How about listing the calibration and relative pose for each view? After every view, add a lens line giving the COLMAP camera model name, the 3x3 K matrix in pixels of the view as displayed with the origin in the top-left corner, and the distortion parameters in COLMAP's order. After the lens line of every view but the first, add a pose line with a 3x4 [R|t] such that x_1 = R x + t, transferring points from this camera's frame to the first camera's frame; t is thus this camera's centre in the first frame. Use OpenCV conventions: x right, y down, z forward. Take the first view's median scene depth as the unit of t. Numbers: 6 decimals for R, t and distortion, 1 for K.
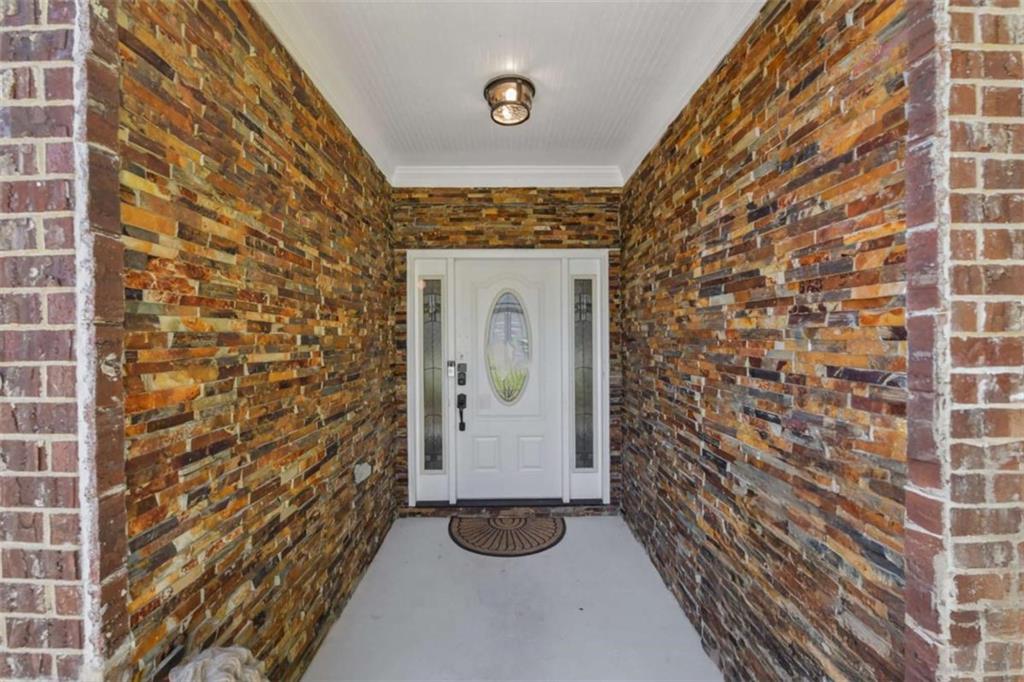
lens RADIAL K [[434.8, 0, 512.0], [0, 434.8, 341.0], [0, 0, 1]] dist [0.000047, 0.000009]
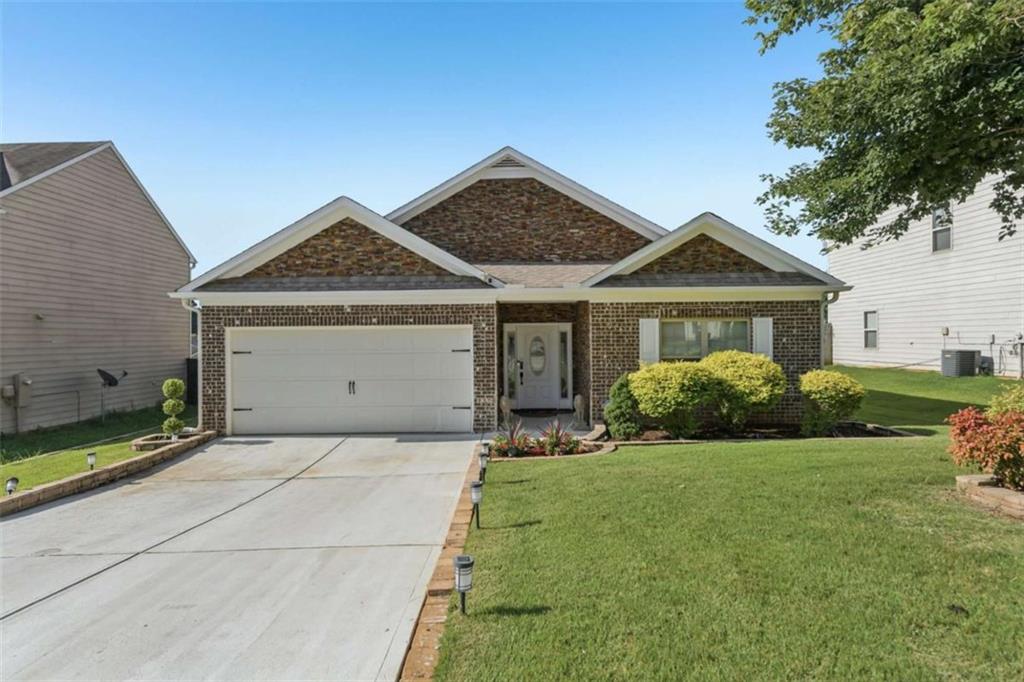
lens RADIAL K [[515.8, 0, 512.0], [0, 515.8, 341.0], [0, 0, 1]] dist [-0.002023, -0.000261]
pose [[0.999667, -0.004966, -0.025326, -0.094013], [0.004754, 0.999953, -0.008434, -0.059004], [0.025367, 0.008310, 0.999644, -2.528119]]
